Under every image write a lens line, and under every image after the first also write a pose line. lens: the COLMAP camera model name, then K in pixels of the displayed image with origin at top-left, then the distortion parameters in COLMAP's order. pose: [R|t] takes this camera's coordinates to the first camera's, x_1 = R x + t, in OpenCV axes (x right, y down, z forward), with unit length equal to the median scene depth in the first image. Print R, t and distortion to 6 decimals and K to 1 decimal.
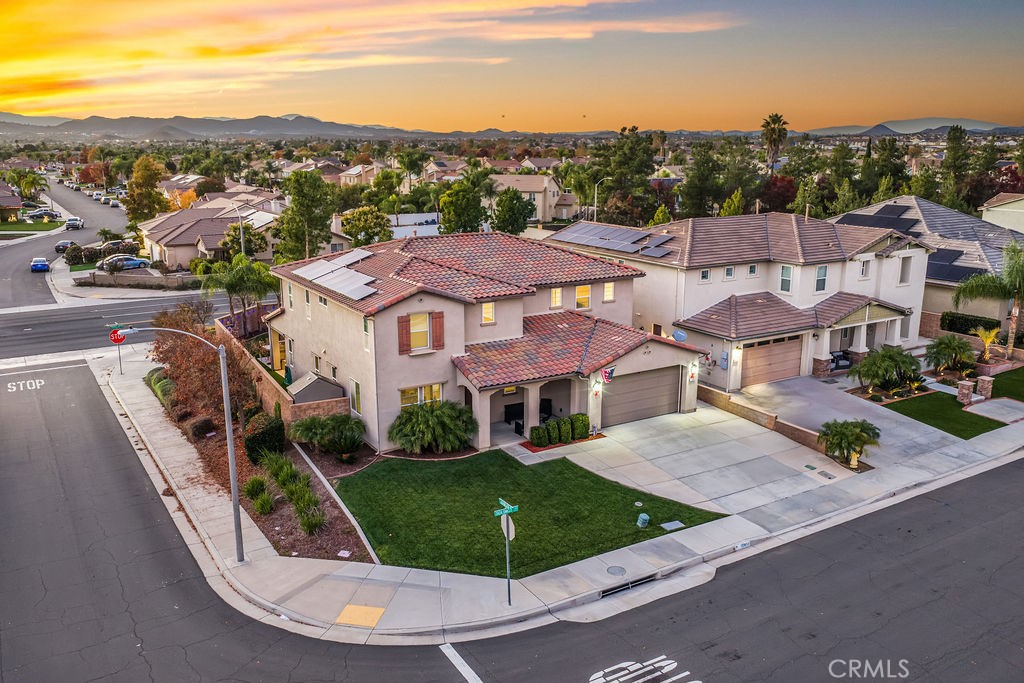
lens RADIAL K [[858.0, 0, 512.0], [0, 858.0, 341.5], [0, 0, 1]] dist [0.004335, -0.002986]
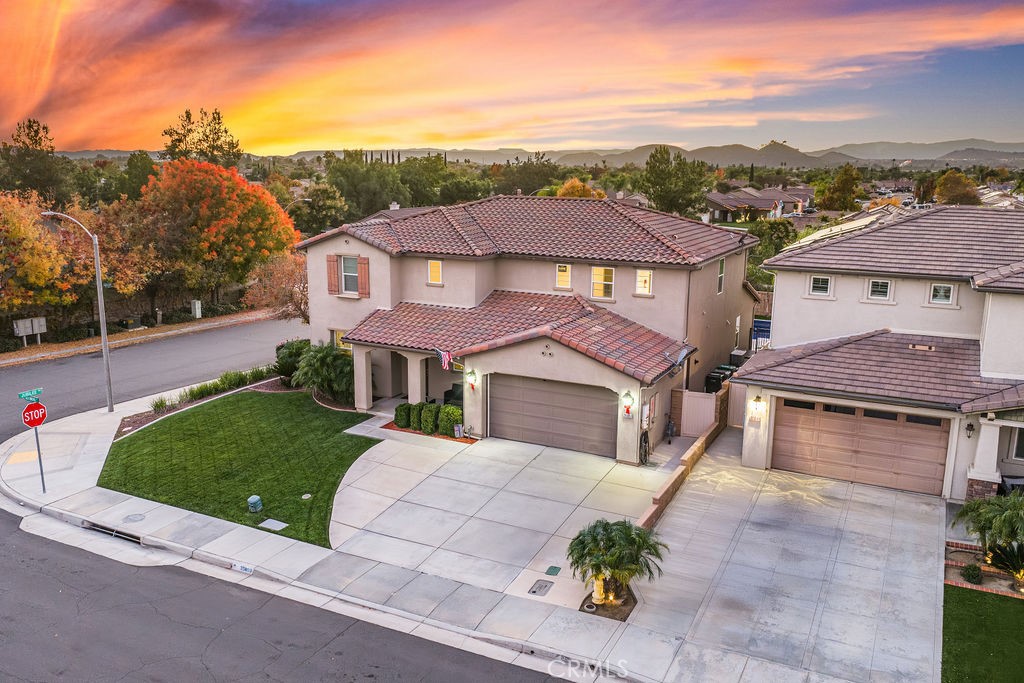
lens RADIAL K [[858.0, 0, 512.0], [0, 858.0, 341.5], [0, 0, 1]] dist [0.004335, -0.002986]
pose [[0.520473, 0.180514, -0.834579, 0.795723], [-0.206414, 0.975009, 0.082161, -0.054316], [0.828553, 0.129506, 0.544727, 0.613798]]
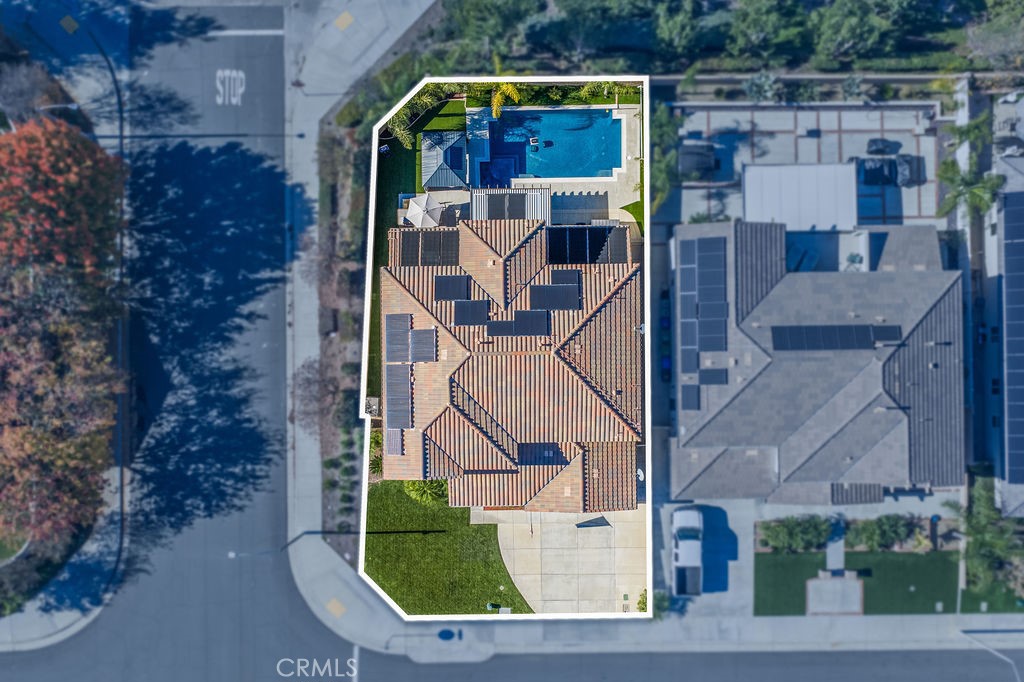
lens RADIAL K [[858.0, 0, 512.0], [0, 858.0, 341.0], [0, 0, 1]] dist [0.004335, -0.002986]
pose [[0.860336, 0.509720, -0.002618, -0.087720], [-0.105009, 0.182261, 0.977627, -1.512605], [0.498793, -0.840813, 0.210331, 0.939513]]
